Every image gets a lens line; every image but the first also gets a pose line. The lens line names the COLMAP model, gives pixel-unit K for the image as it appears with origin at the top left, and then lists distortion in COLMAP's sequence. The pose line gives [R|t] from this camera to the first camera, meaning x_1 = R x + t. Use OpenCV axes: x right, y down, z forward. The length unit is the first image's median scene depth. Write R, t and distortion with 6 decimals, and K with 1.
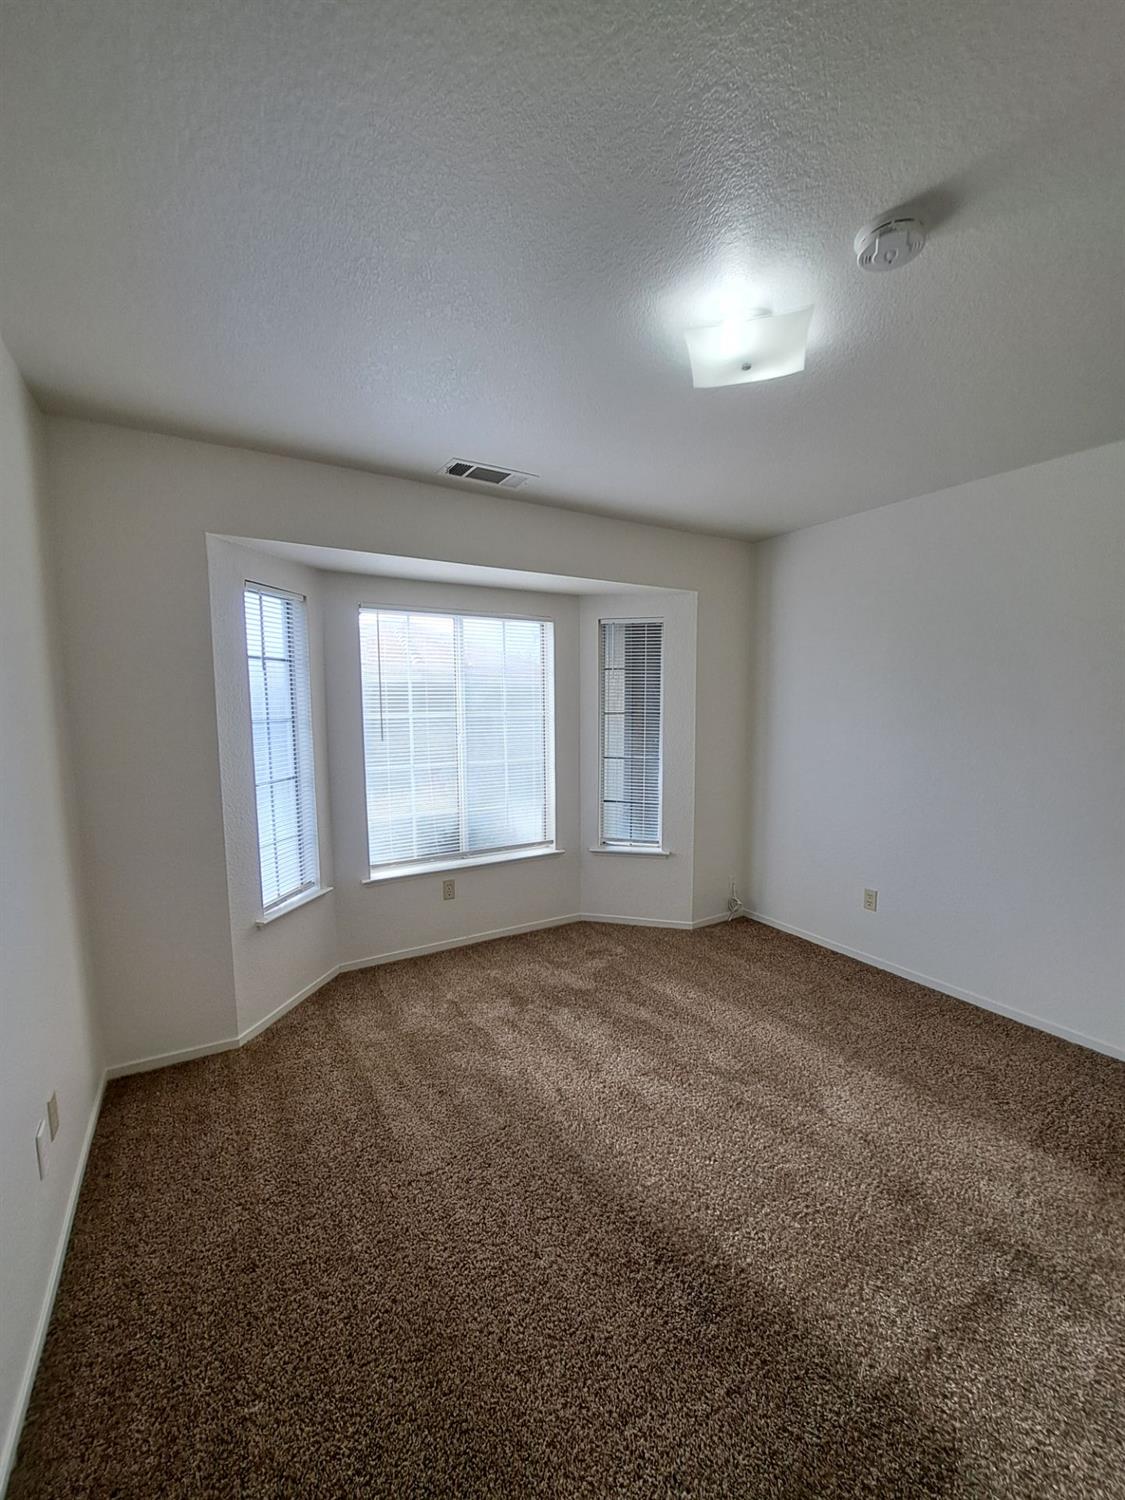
lens RADIAL K [[593.5, 0, 551.0], [0, 593.5, 767.1], [0, 0, 1]] dist [-0.019064, 0.000180]
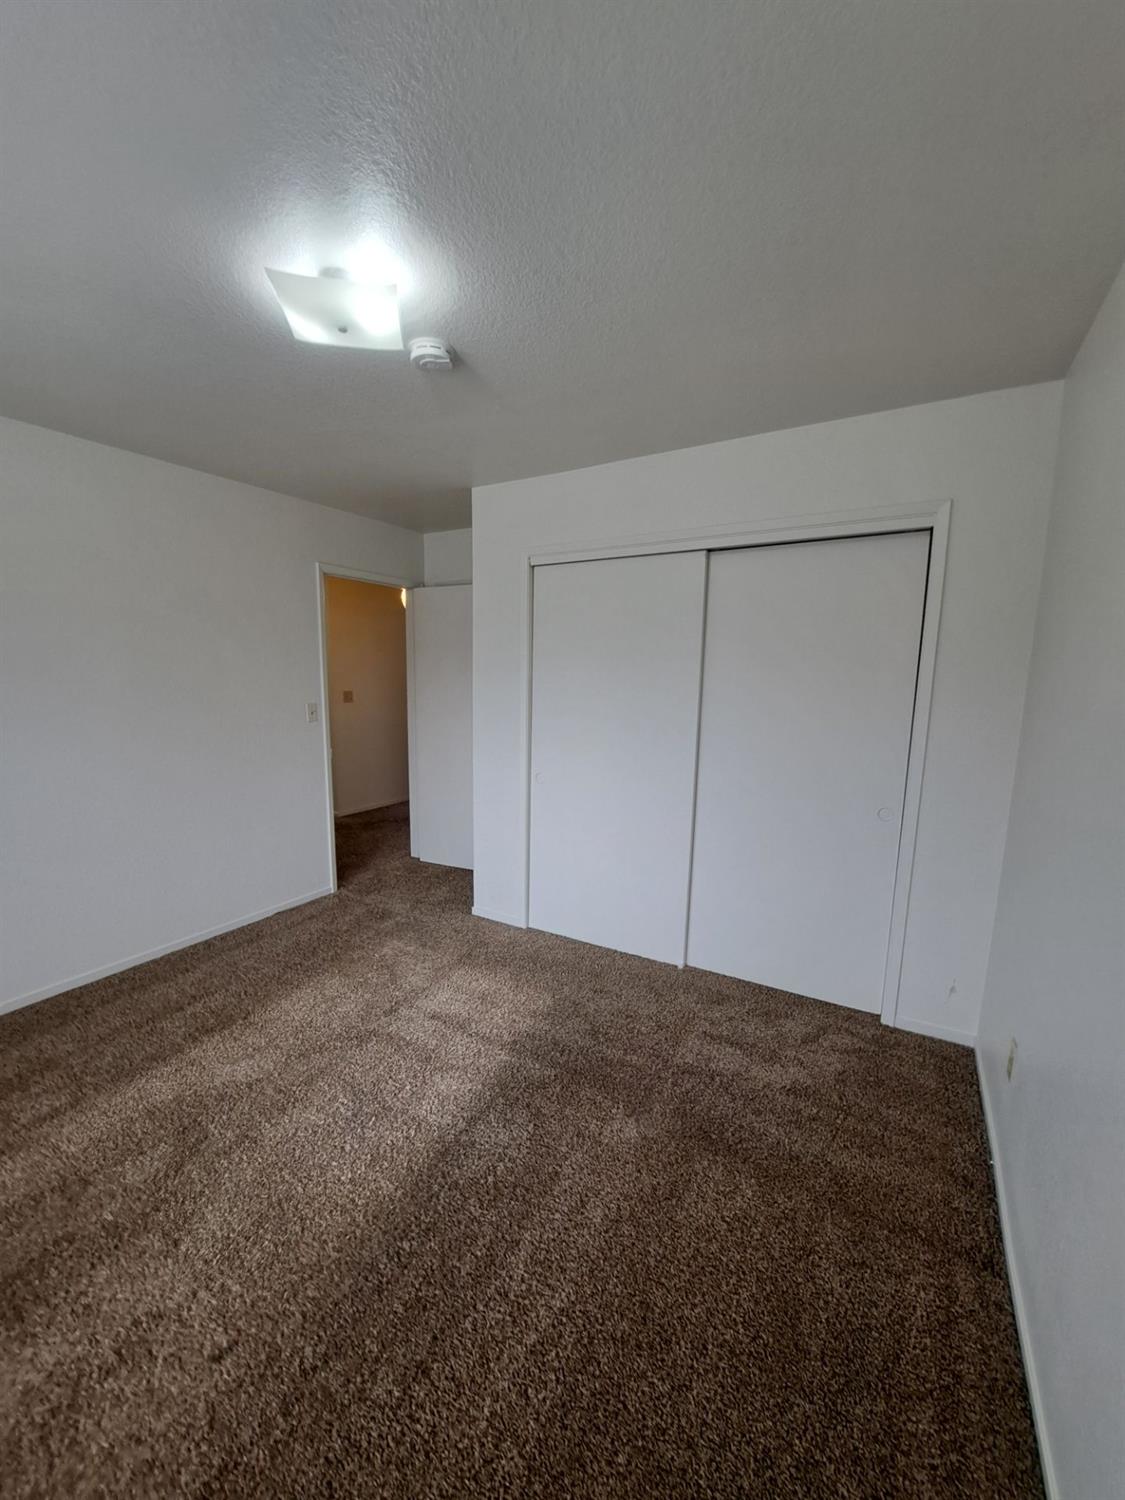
lens RADIAL K [[593.5, 0, 551.0], [0, 593.5, 767.1], [0, 0, 1]] dist [-0.019064, 0.000180]
pose [[-0.479991, -0.134687, 0.866873, -0.545047], [0.085425, 0.976272, 0.198985, -0.089142], [-0.873105, 0.169563, -0.457096, 0.878646]]
